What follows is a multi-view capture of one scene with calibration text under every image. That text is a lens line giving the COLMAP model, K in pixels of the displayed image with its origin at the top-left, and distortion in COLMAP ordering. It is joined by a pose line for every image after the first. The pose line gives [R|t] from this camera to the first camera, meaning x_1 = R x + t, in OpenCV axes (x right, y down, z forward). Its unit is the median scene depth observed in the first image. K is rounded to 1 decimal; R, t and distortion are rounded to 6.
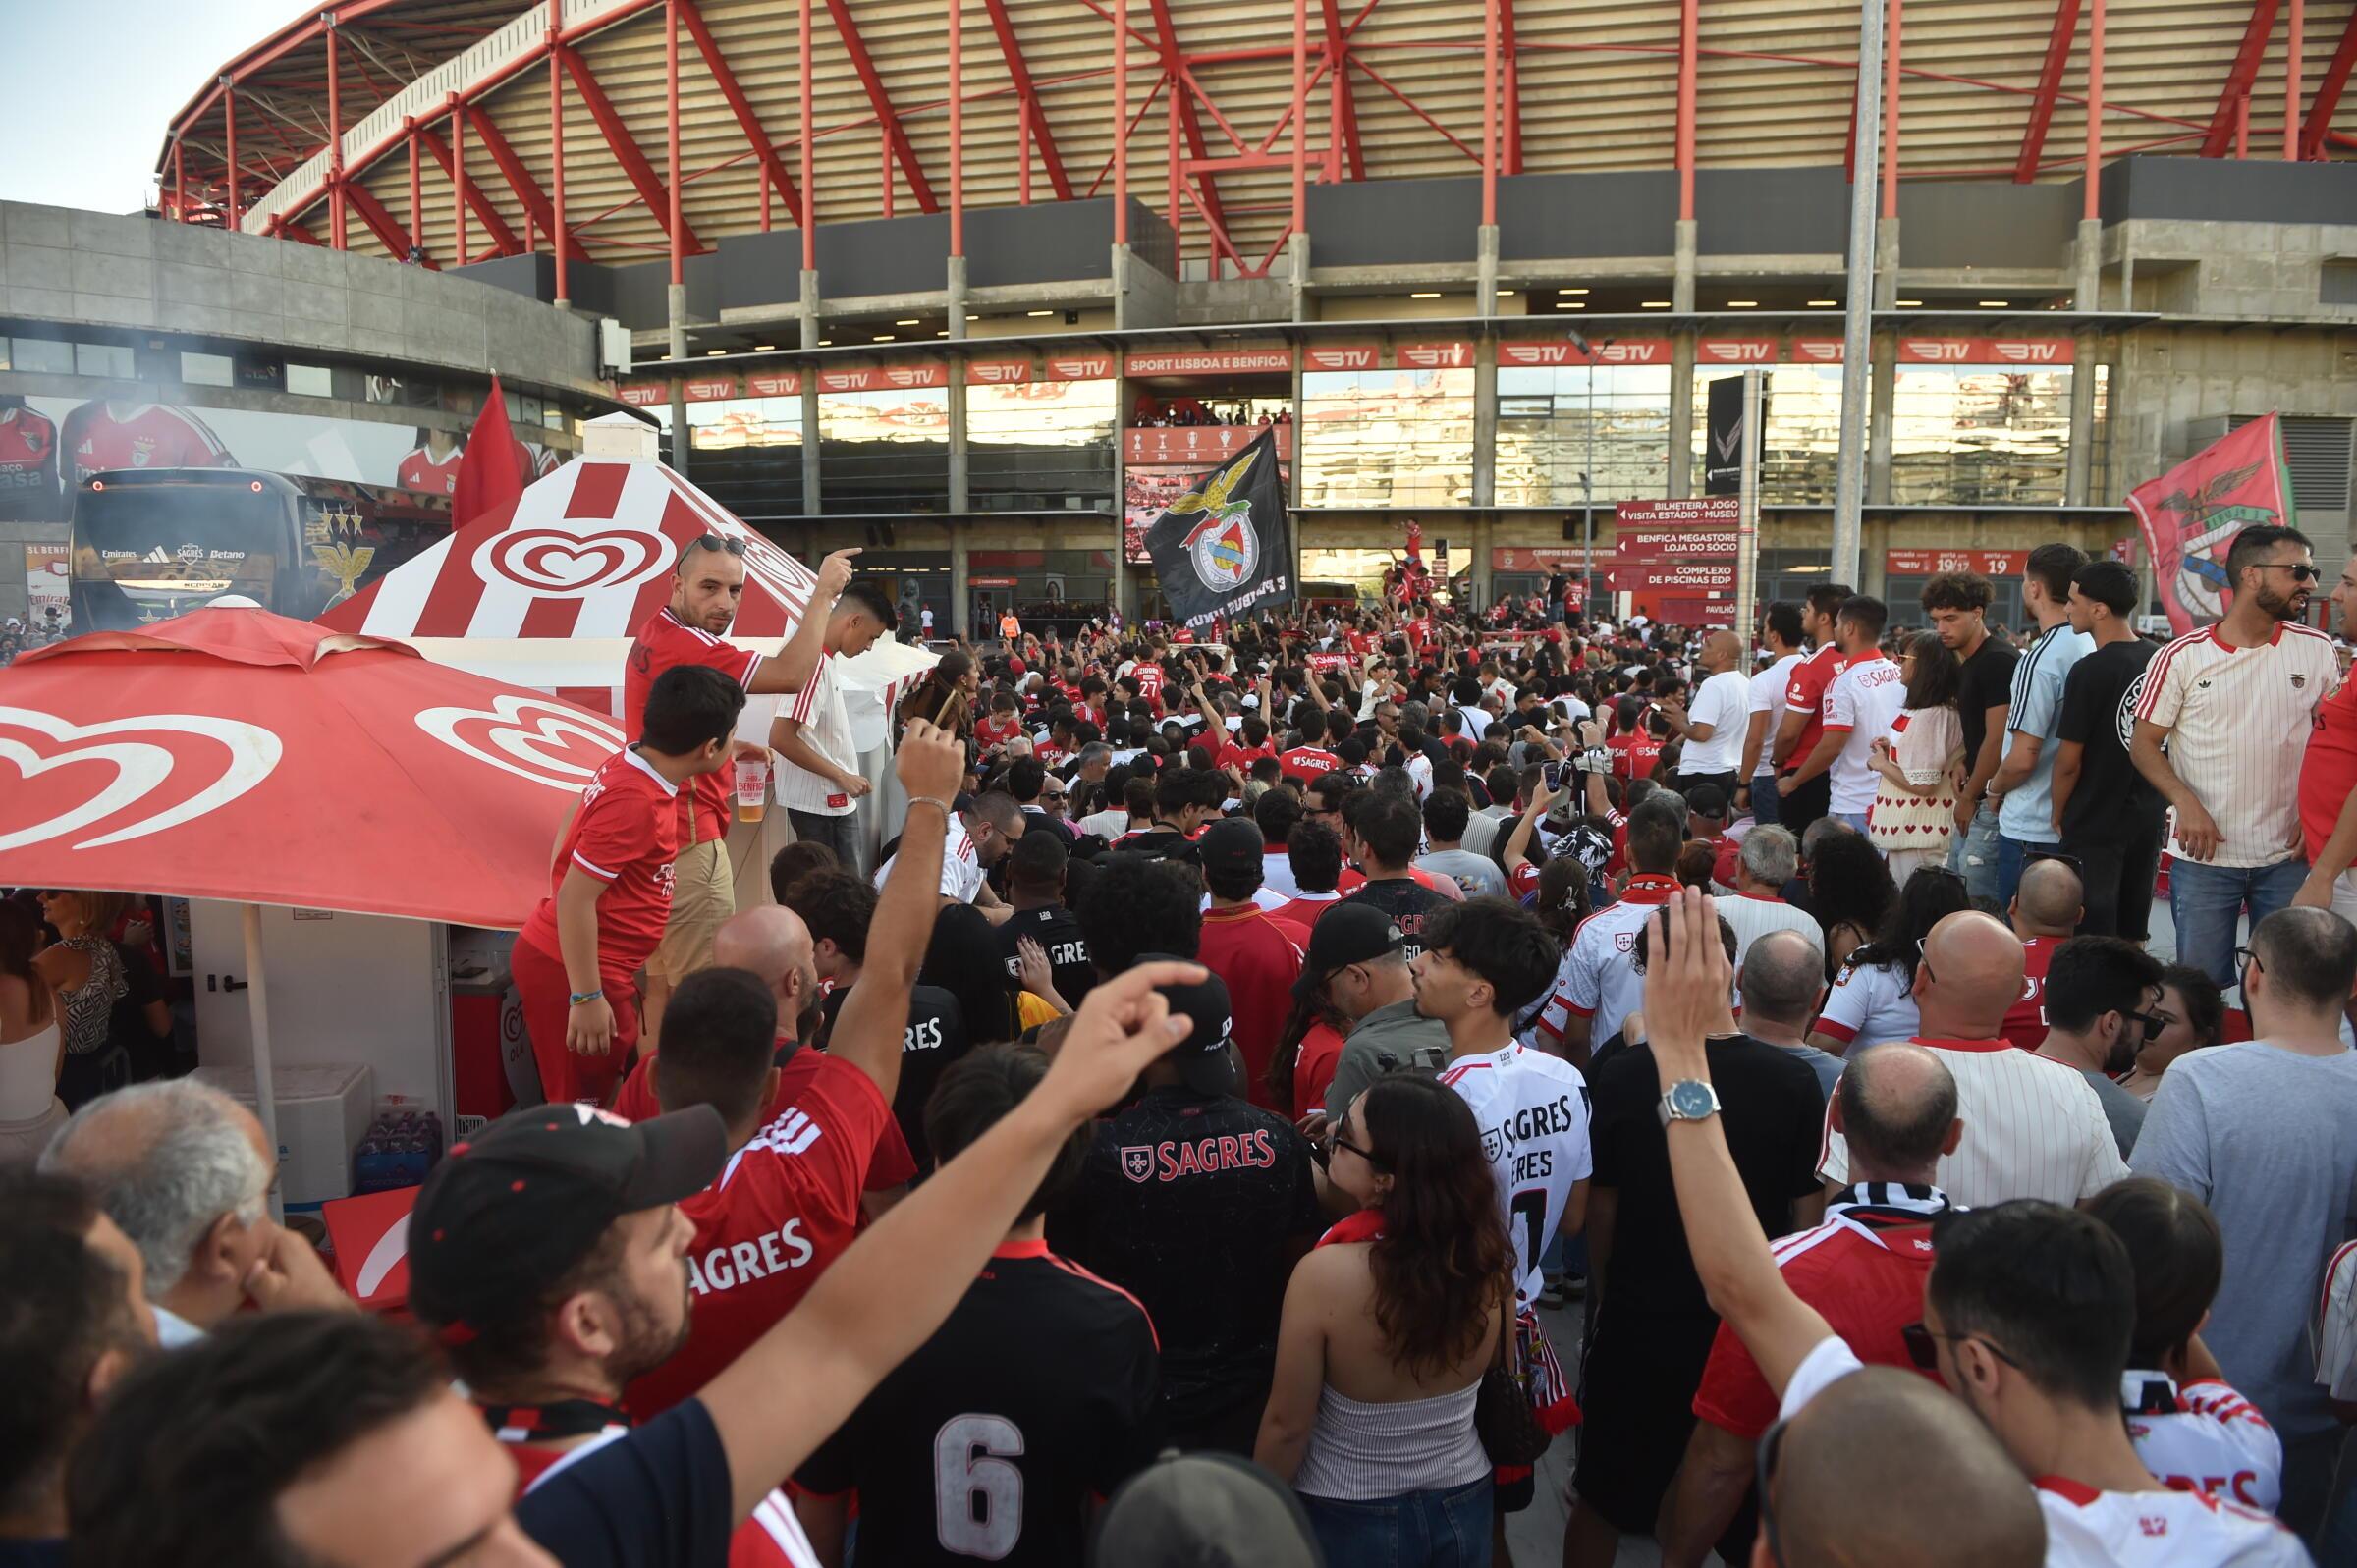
lens RADIAL K [[1604.5, 0, 1178.5], [0, 1604.5, 784.0], [0, 0, 1]] dist [-0.047628, -0.005167]
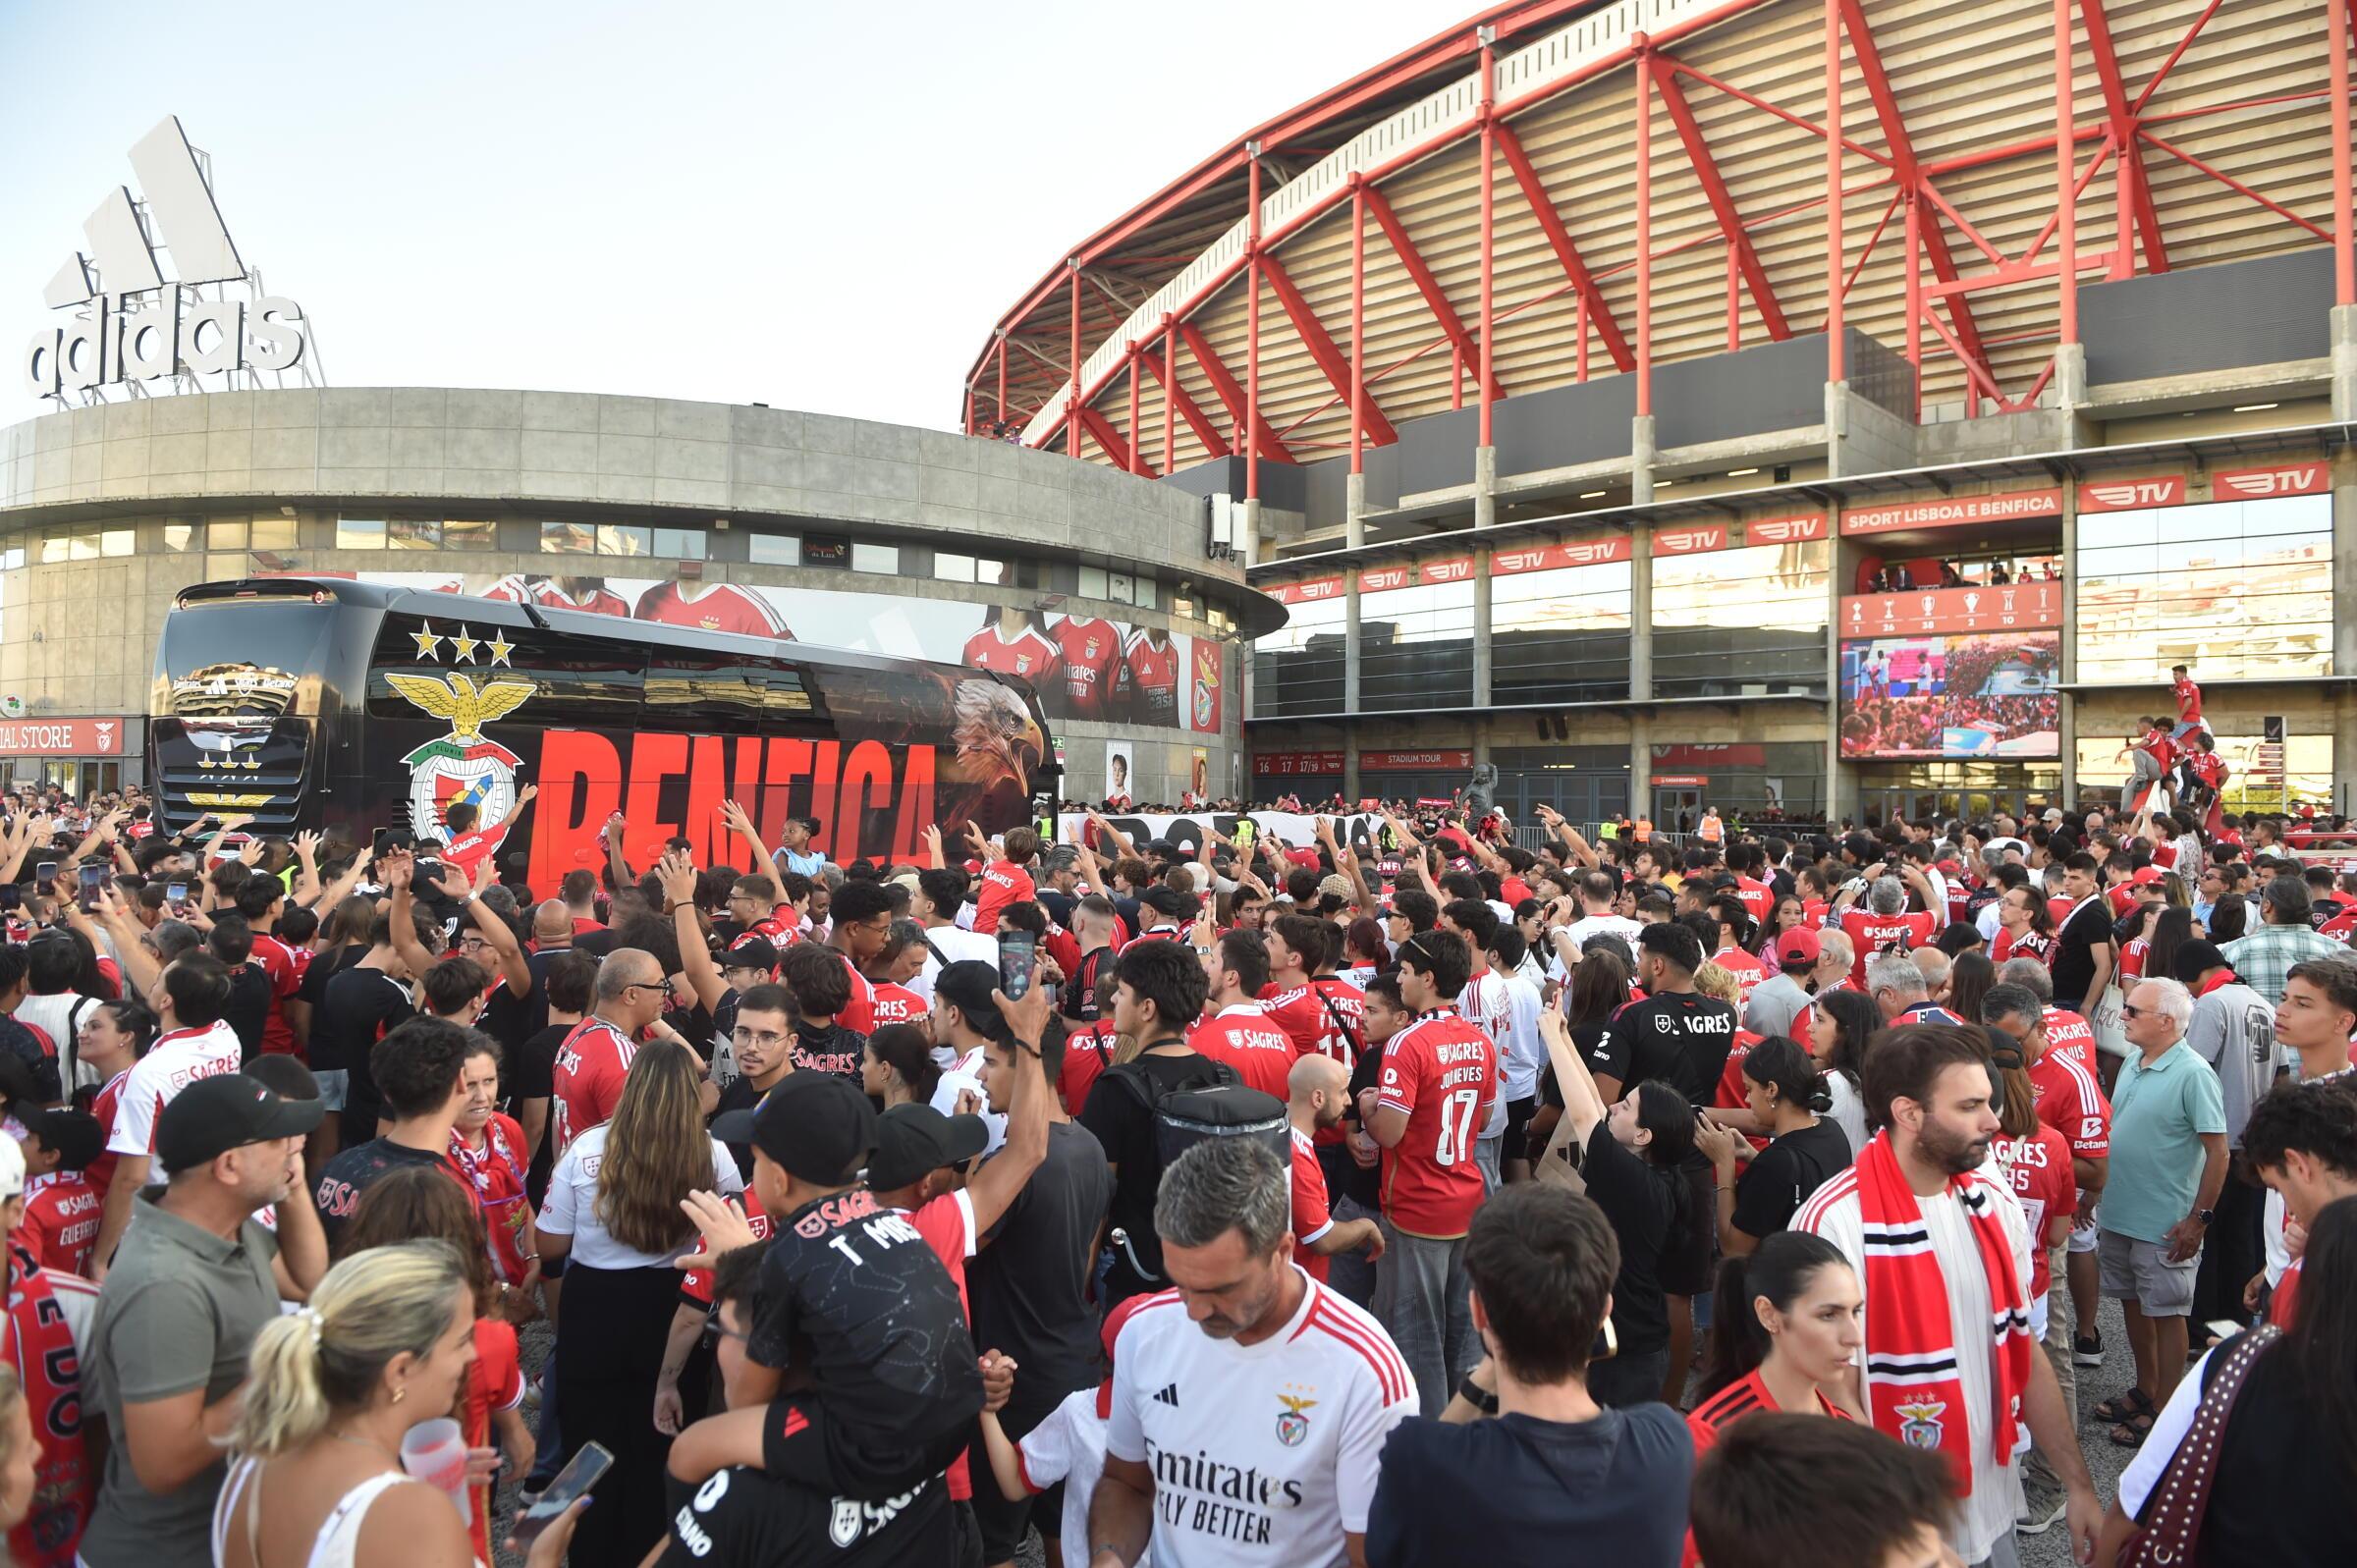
lens RADIAL K [[1604.5, 0, 1178.5], [0, 1604.5, 784.0], [0, 0, 1]] dist [-0.047628, -0.005167]
pose [[0.890684, 0.003456, -0.454611, 0.033229], [-0.062938, 0.991280, -0.115773, -0.008168], [0.450246, 0.131729, 0.883134, 0.121027]]
